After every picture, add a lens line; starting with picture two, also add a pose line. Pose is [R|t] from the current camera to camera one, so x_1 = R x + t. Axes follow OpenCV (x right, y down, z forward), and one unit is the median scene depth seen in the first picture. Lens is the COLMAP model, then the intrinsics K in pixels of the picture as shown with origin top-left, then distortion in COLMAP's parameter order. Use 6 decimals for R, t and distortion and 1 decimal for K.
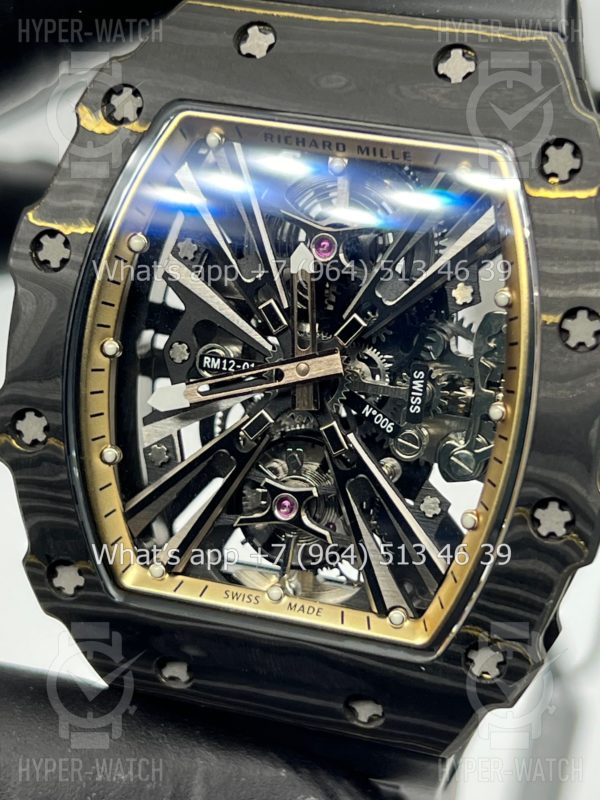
lens RADIAL K [[1905.4, 0, 300.0], [0, 1905.4, 400.0], [0, 0, 1]] dist [0.252009, -1.111696]
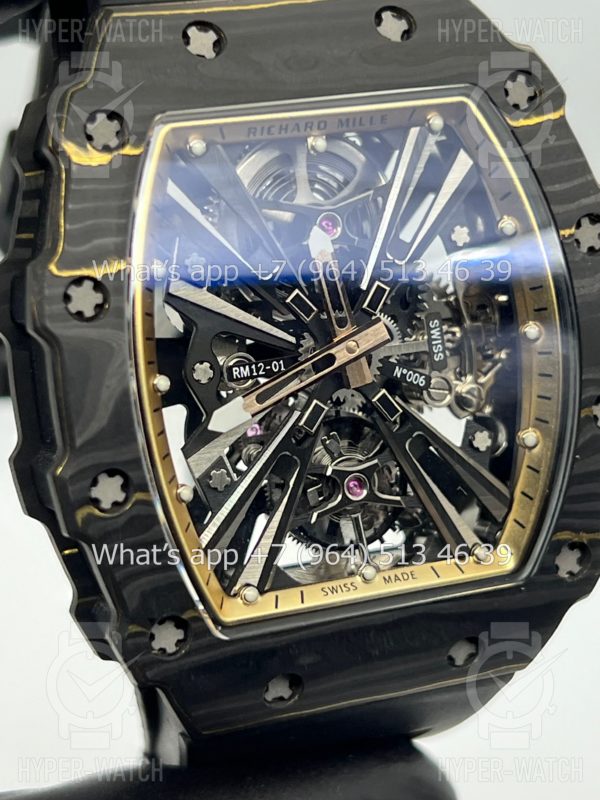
lens RADIAL K [[1905.4, 0, 300.0], [0, 1905.4, 400.0], [0, 0, 1]] dist [0.252009, -1.111696]
pose [[0.786087, -0.276472, 0.552839, -0.575019], [0.286058, 0.955569, 0.071126, -0.067652], [-0.547940, 0.102233, 0.830247, 0.180419]]
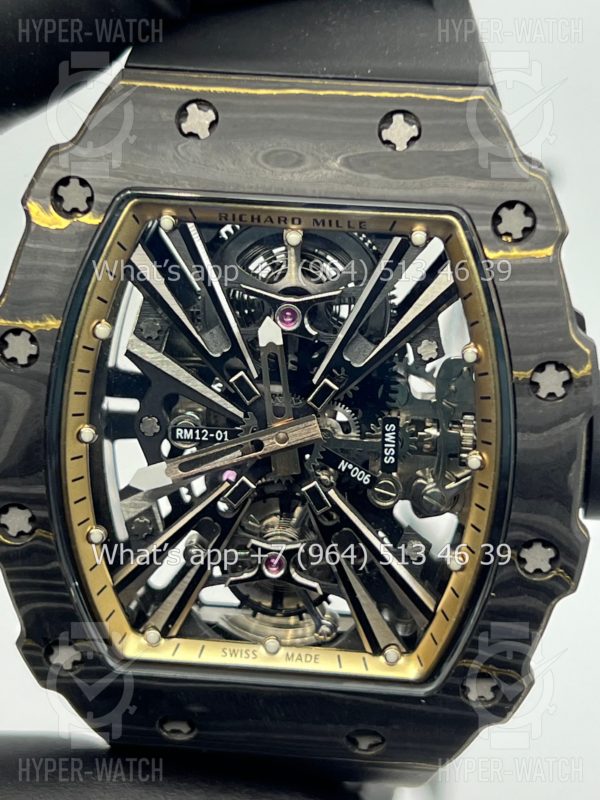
lens RADIAL K [[1905.4, 0, 300.0], [0, 1905.4, 400.0], [0, 0, 1]] dist [0.252009, -1.111696]
pose [[0.980723, -0.124017, 0.151005, -0.140375], [0.104397, 0.985792, 0.131588, -0.168844], [-0.165178, -0.113287, 0.979736, -0.012011]]
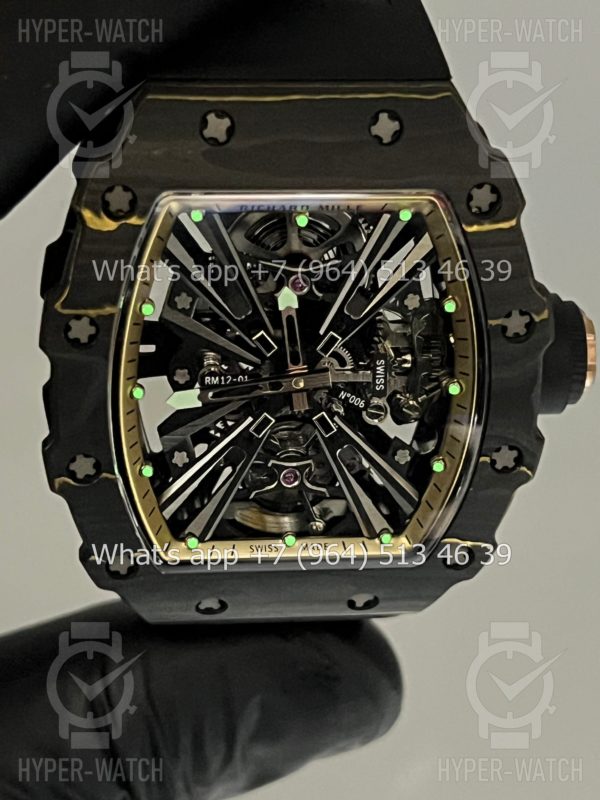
lens RADIAL K [[1905.4, 0, 300.0], [0, 1905.4, 400.0], [0, 0, 1]] dist [0.252009, -1.111696]
pose [[0.923553, -0.240462, 0.298712, -0.371930], [0.133004, 0.931477, 0.338615, -0.425842], [-0.359667, -0.272999, 0.892251, -0.127243]]
